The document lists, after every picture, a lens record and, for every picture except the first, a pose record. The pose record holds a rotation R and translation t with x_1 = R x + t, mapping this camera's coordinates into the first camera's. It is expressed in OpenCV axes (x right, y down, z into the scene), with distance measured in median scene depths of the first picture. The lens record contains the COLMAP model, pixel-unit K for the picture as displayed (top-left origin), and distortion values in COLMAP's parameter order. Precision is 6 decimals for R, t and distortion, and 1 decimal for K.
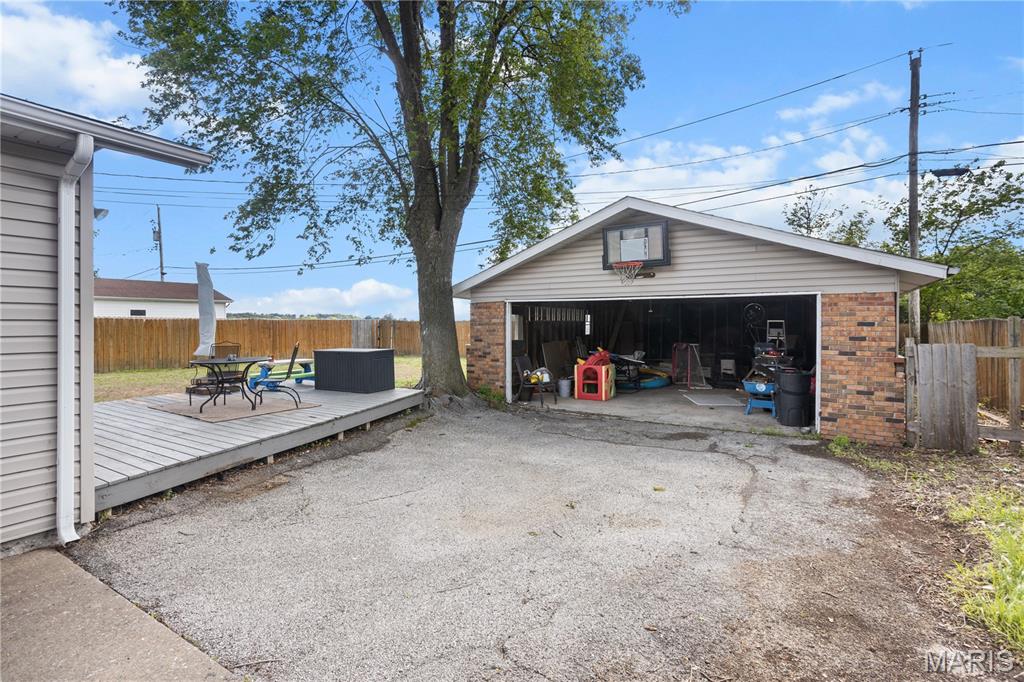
lens RADIAL K [[484.1, 0, 507.1], [0, 484.1, 325.7], [0, 0, 1]] dist [-0.001984, 0.000601]
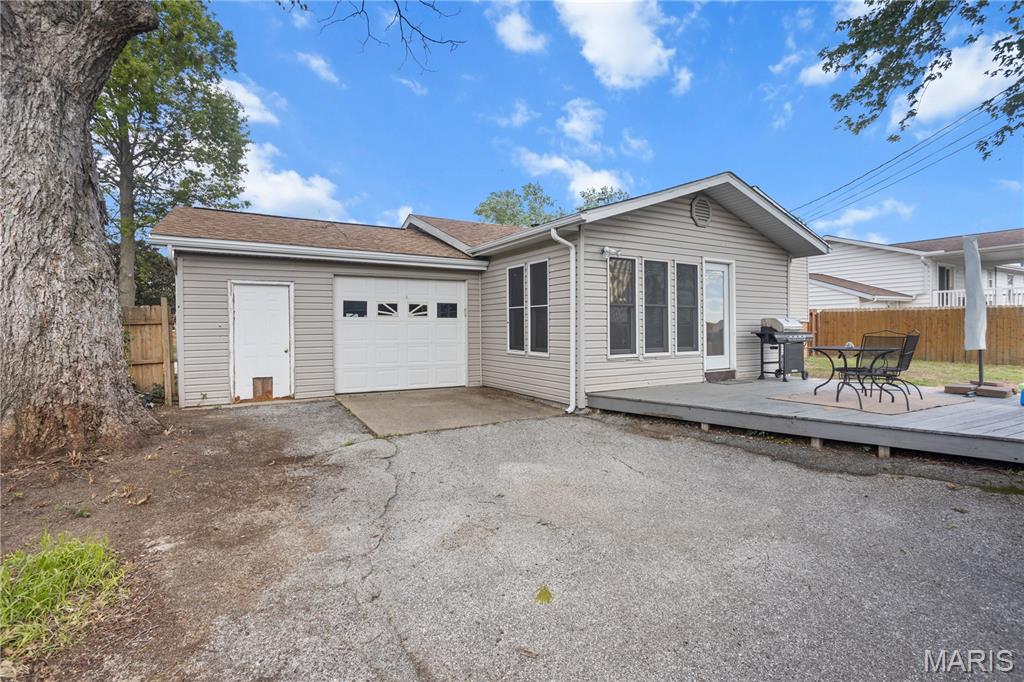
lens RADIAL K [[484.1, 0, 507.1], [0, 484.1, 325.7], [0, 0, 1]] dist [-0.001984, 0.000601]
pose [[-0.462031, 0.003606, -0.886856, 1.075141], [0.015045, 0.999880, -0.003772, 0.049911], [0.886736, -0.015086, -0.462030, 1.614174]]
